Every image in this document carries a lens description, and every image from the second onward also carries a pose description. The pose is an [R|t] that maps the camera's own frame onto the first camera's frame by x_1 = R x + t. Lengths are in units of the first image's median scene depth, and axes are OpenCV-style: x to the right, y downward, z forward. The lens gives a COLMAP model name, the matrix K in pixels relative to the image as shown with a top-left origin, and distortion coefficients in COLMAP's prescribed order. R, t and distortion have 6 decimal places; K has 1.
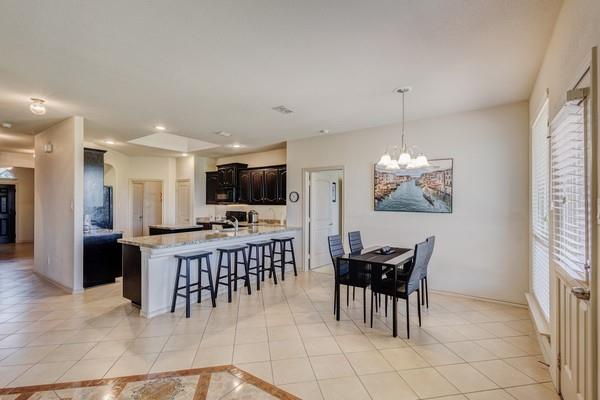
lens RADIAL K [[275.5, 0, 299.9], [0, 275.5, 201.1], [0, 0, 1]] dist [0.003823, 0.000174]
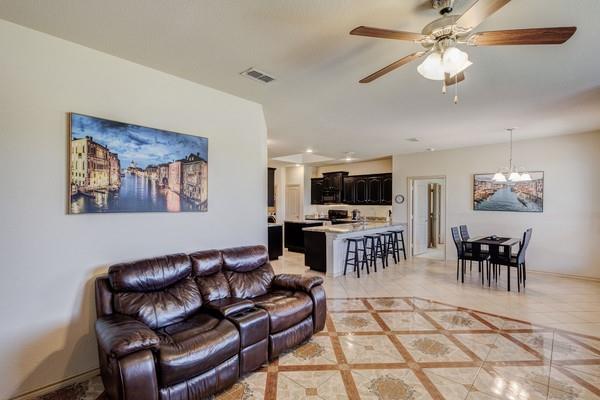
lens RADIAL K [[281.1, 0, 297.0], [0, 281.1, 202.8], [0, 0, 1]] dist [-0.000127, -0.000108]
pose [[0.988740, -0.000146, -0.149644, -0.341487], [0.001914, 0.999930, 0.011667, -0.016557], [0.149632, -0.011822, 0.988671, -0.422851]]
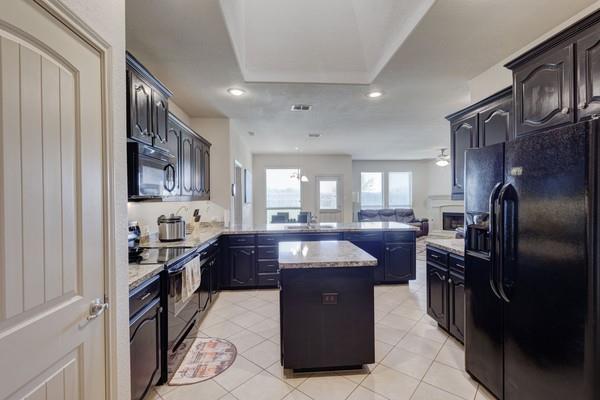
lens RADIAL K [[273.4, 0, 300.3], [0, 273.4, 198.9], [0, 0, 1]] dist [0.001236, -0.000106]
pose [[-0.628320, -0.000695, 0.777955, -0.919689], [0.000364, 0.999999, 0.001187, 0.013882], [-0.777955, 0.001029, -0.628319, 1.562965]]
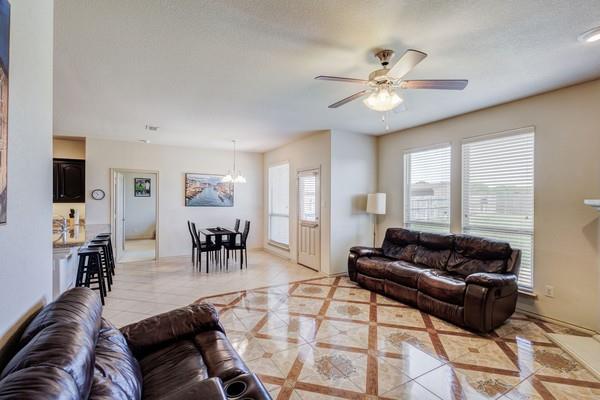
lens RADIAL K [[273.4, 0, 300.3], [0, 273.4, 198.9], [0, 0, 1]] dist [0.001236, -0.000106]
pose [[0.423581, 0.002367, 0.905855, -0.709932], [-0.011090, 0.999935, 0.002573, -0.011944], [-0.905790, -0.011136, 0.423579, -0.119615]]
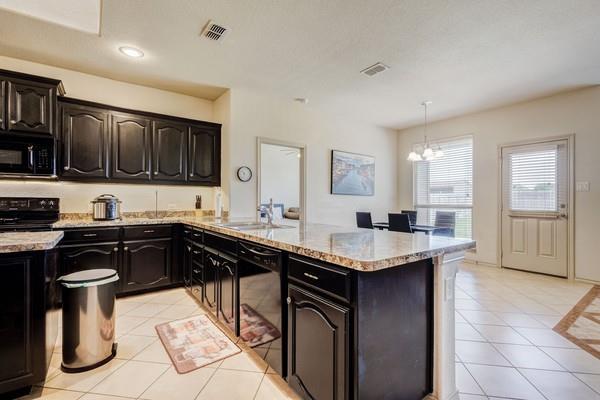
lens RADIAL K [[273.4, 0, 300.3], [0, 273.4, 198.9], [0, 0, 1]] dist [0.001236, -0.000106]
pose [[0.327098, 0.006011, 0.944971, -0.717879], [-0.010328, 0.999943, -0.002785, 0.054534], [-0.944934, -0.008849, 0.327141, 0.731180]]
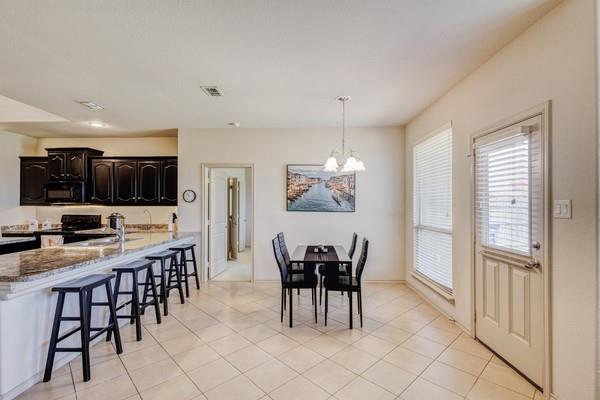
lens RADIAL K [[275.5, 0, 299.9], [0, 275.5, 201.1], [0, 0, 1]] dist [0.003823, 0.000174]
pose [[0.836002, 0.005321, 0.548700, -0.230140], [-0.004337, 0.999986, -0.003090, 0.001396], [-0.548709, 0.000204, 0.836013, 0.123644]]
